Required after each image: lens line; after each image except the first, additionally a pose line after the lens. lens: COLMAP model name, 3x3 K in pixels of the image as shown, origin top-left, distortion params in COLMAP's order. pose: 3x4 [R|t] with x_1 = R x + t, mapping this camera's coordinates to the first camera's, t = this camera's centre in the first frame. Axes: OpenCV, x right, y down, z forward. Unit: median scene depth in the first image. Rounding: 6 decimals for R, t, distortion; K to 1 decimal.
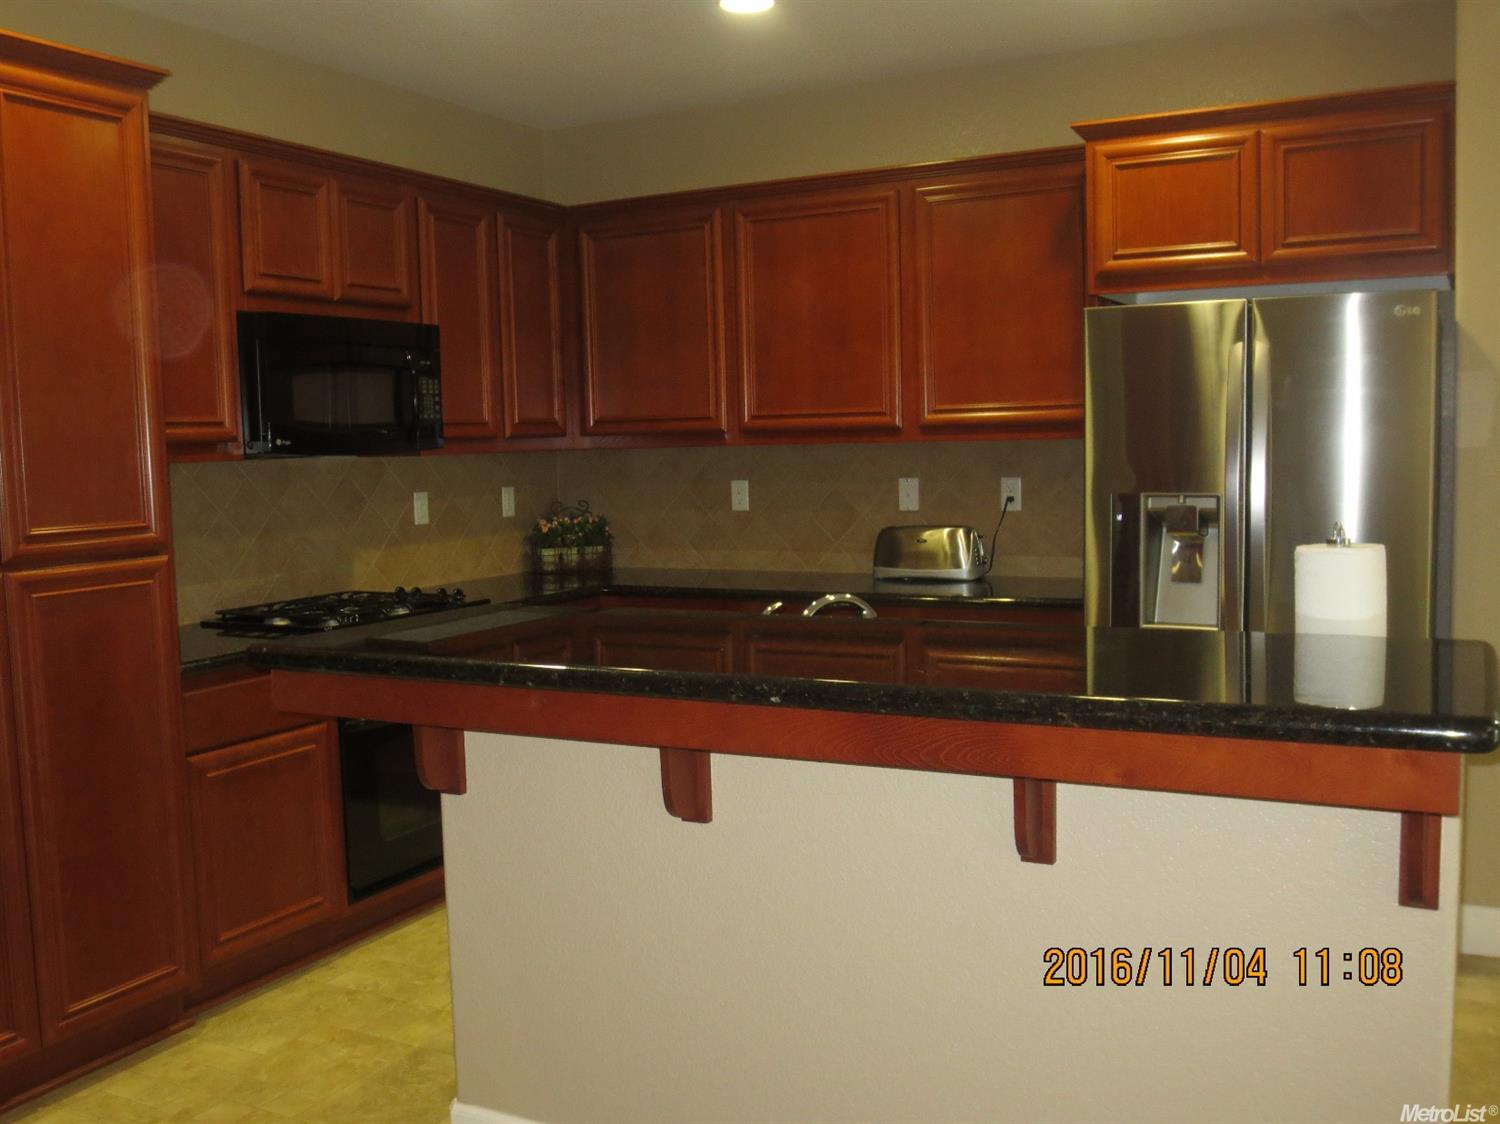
lens RADIAL K [[1447.4, 0, 749.8], [0, 1447.4, 562.3], [0, 0, 1]] dist [0.000281, 0.000184]
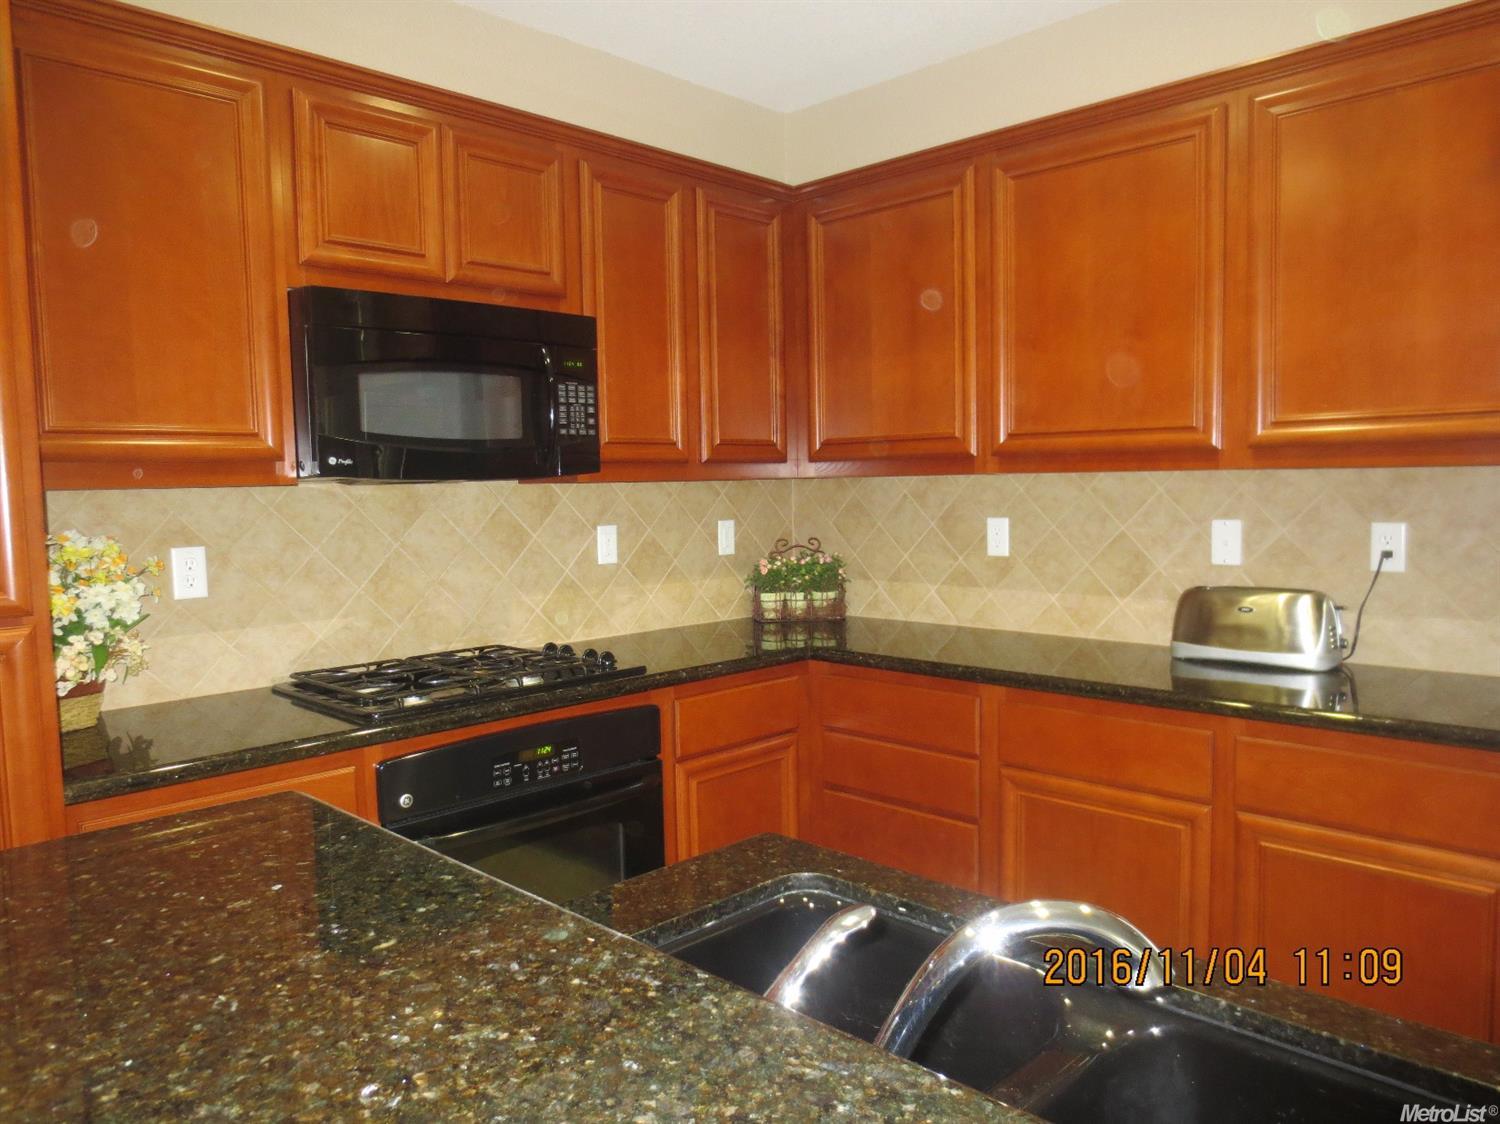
lens RADIAL K [[1064.7, 0, 754.8], [0, 1064.7, 567.2], [0, 0, 1]] dist [-0.029434, -0.000751]
pose [[0.958870, 0.030733, -0.282178, 0.033772], [-0.031002, 0.999513, 0.003510, -0.029470], [0.282148, 0.005382, 0.959356, 0.432135]]
